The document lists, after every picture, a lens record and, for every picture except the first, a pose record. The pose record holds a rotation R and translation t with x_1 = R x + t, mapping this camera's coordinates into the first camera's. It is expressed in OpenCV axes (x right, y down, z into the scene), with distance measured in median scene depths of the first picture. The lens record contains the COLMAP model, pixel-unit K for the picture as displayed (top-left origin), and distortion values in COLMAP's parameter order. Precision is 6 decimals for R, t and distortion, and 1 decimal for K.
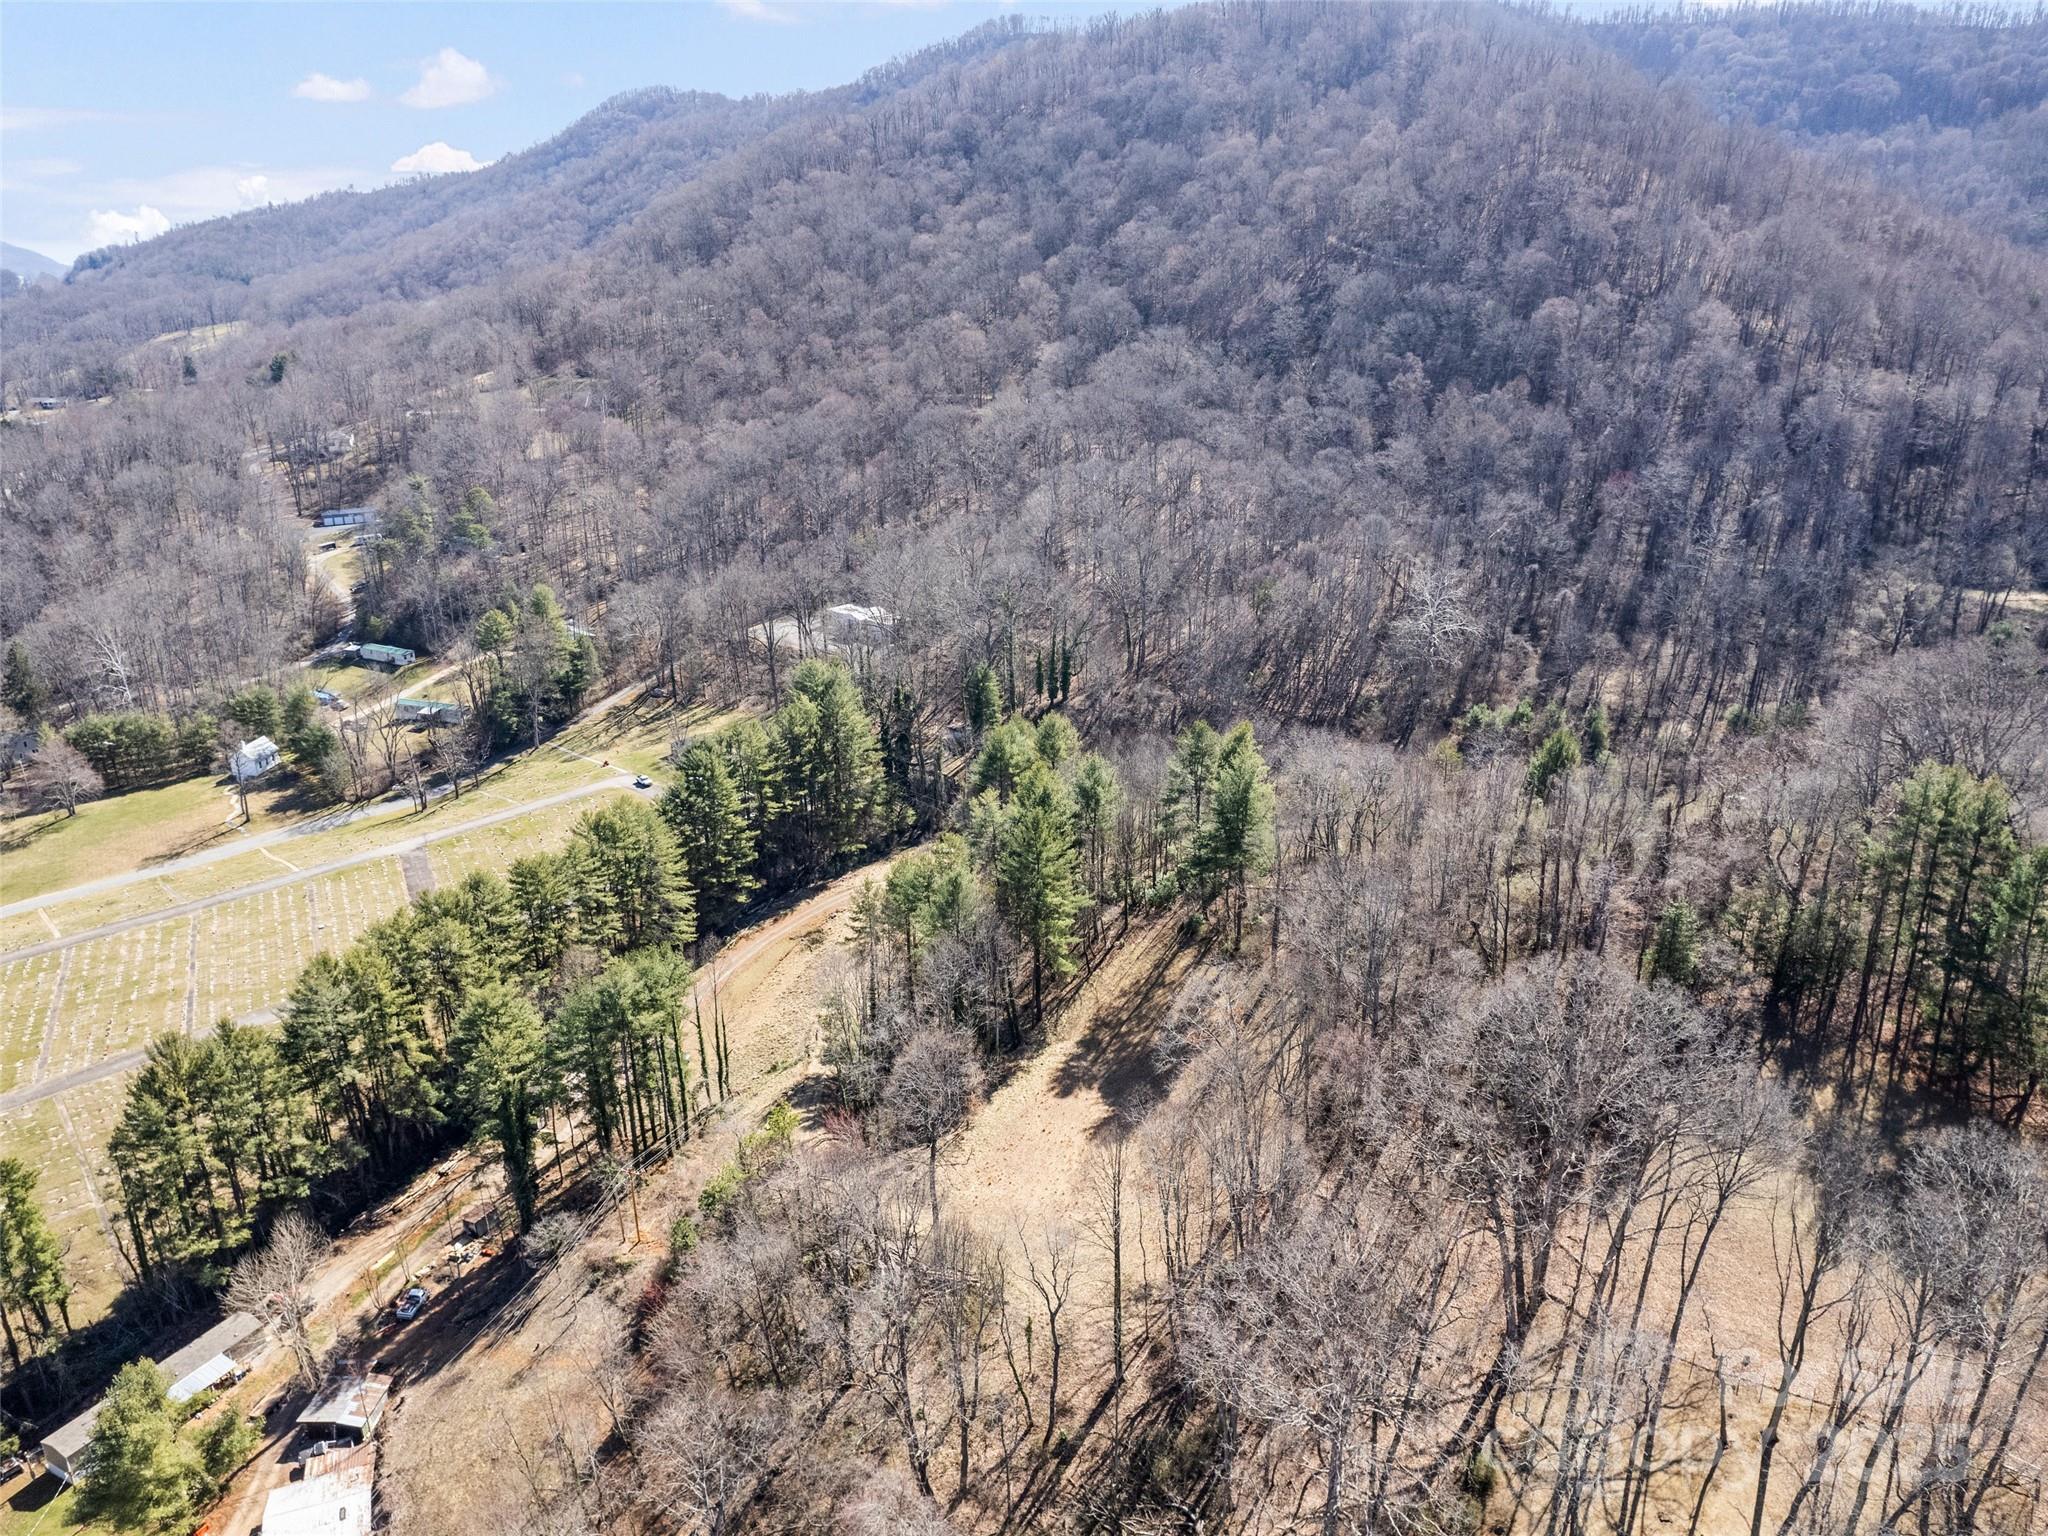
lens RADIAL K [[1490.7, 0, 1023.8], [0, 1490.7, 766.0], [0, 0, 1]] dist [-0.069646, 0.054578]
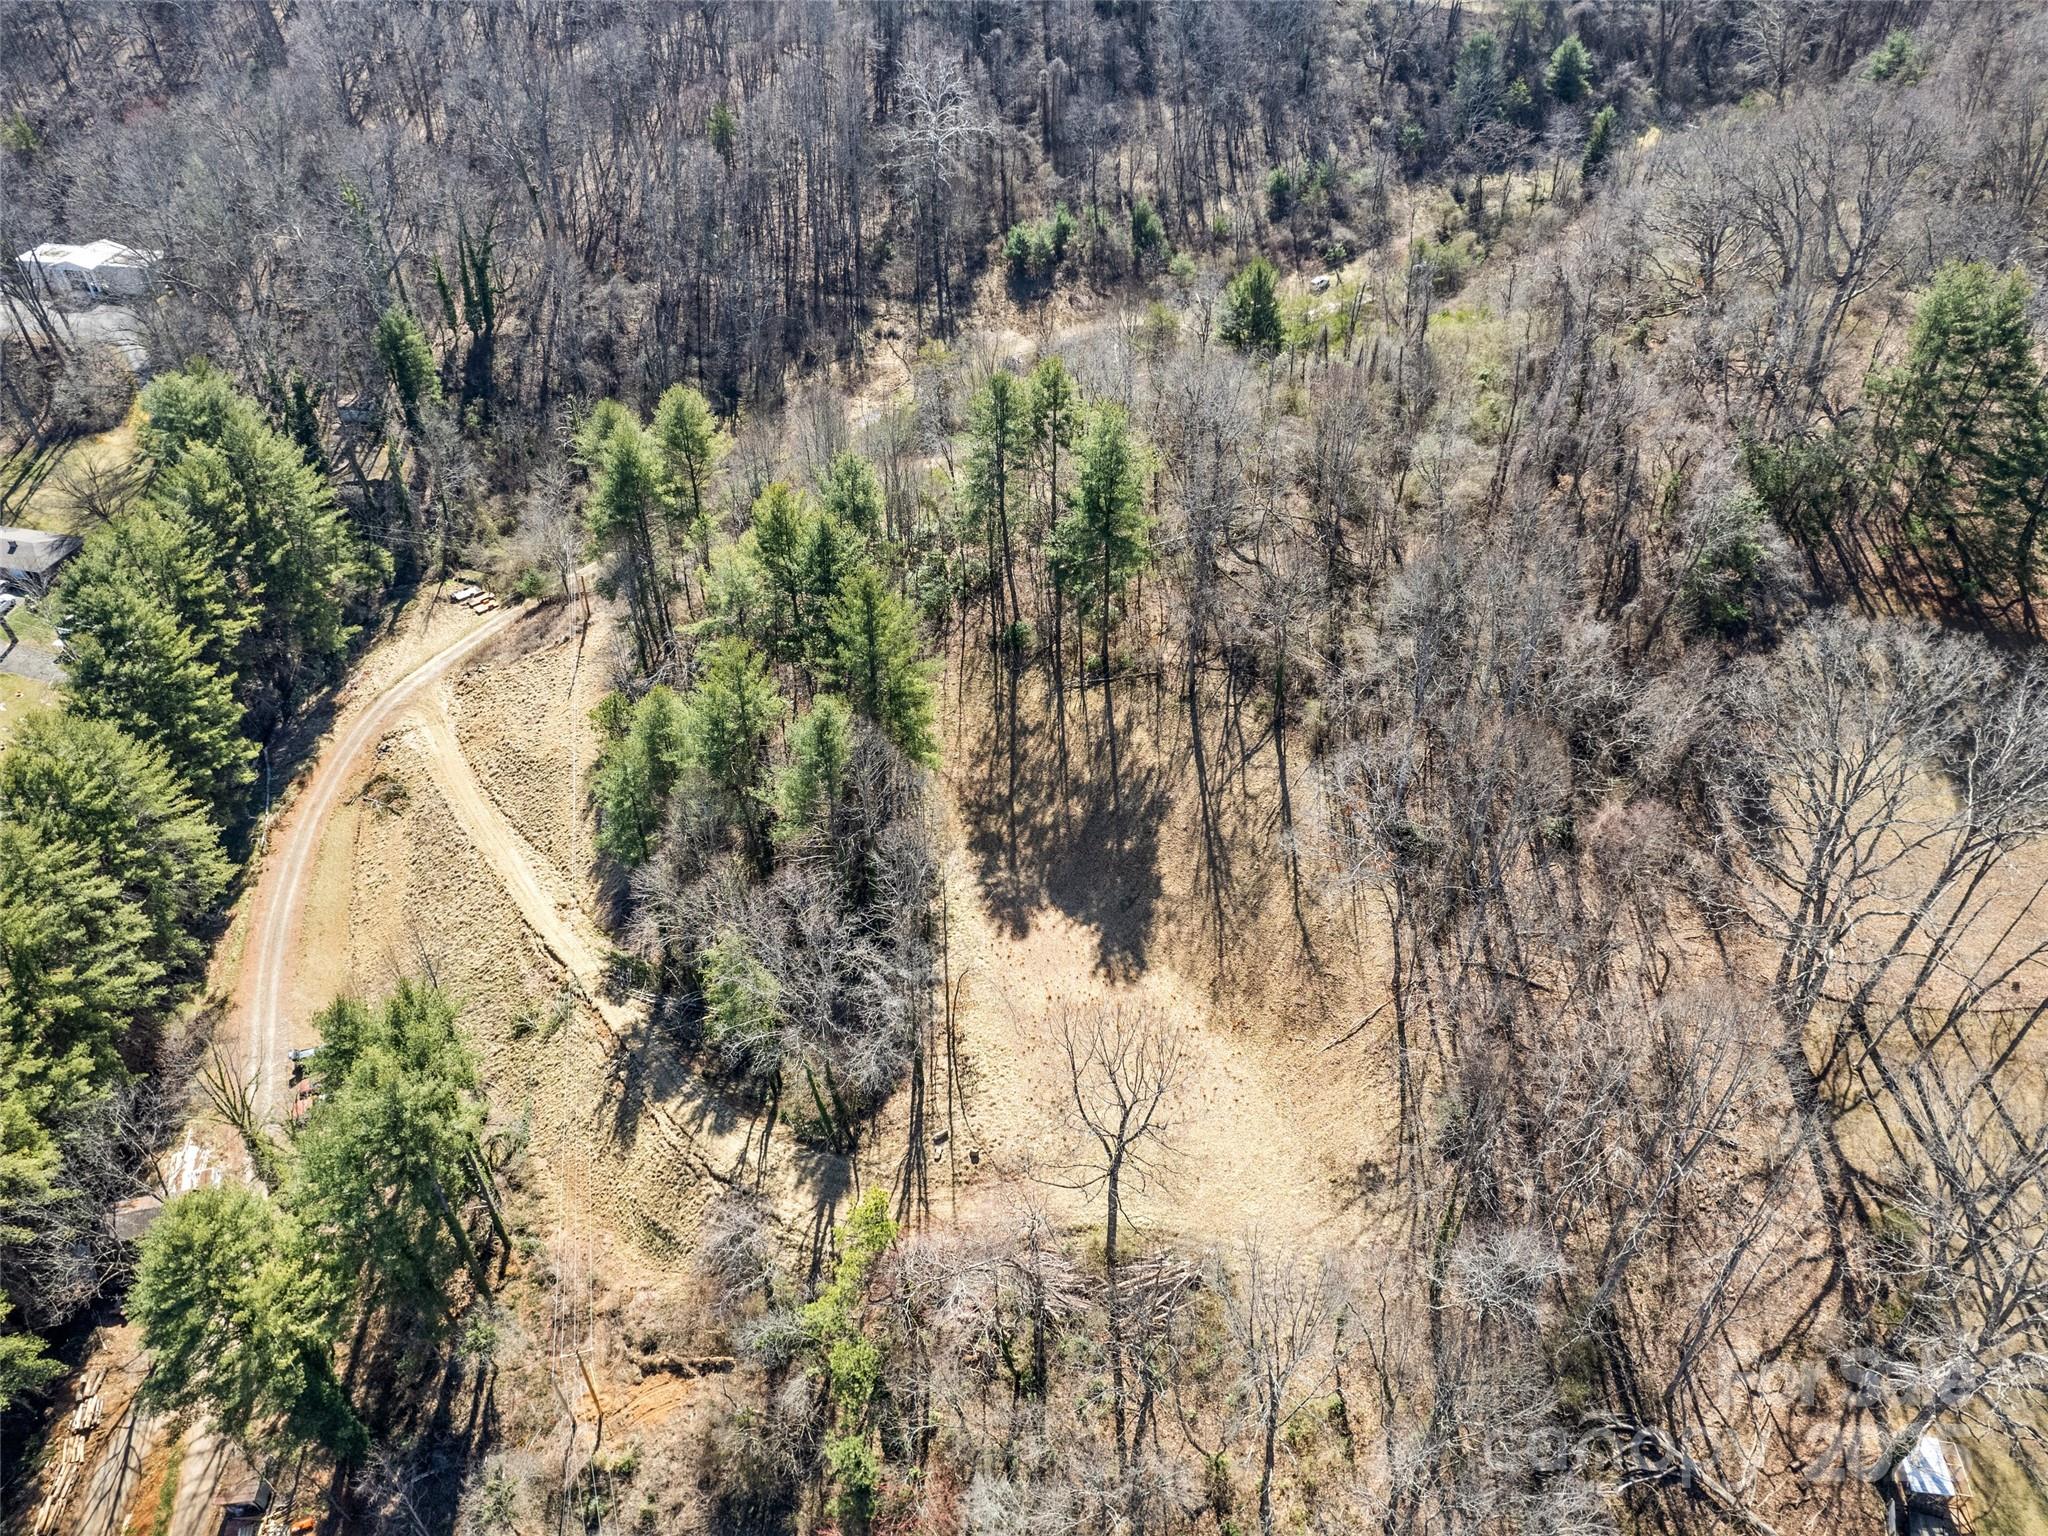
lens RADIAL K [[1490.7, 0, 1026.7], [0, 1490.7, 765.2], [0, 0, 1]] dist [-0.069646, 0.054578]
pose [[0.824221, -0.360620, 0.436592, -0.242006], [0.192081, 0.903335, 0.383524, -0.127195], [-0.532695, -0.232248, 0.813816, 0.373248]]
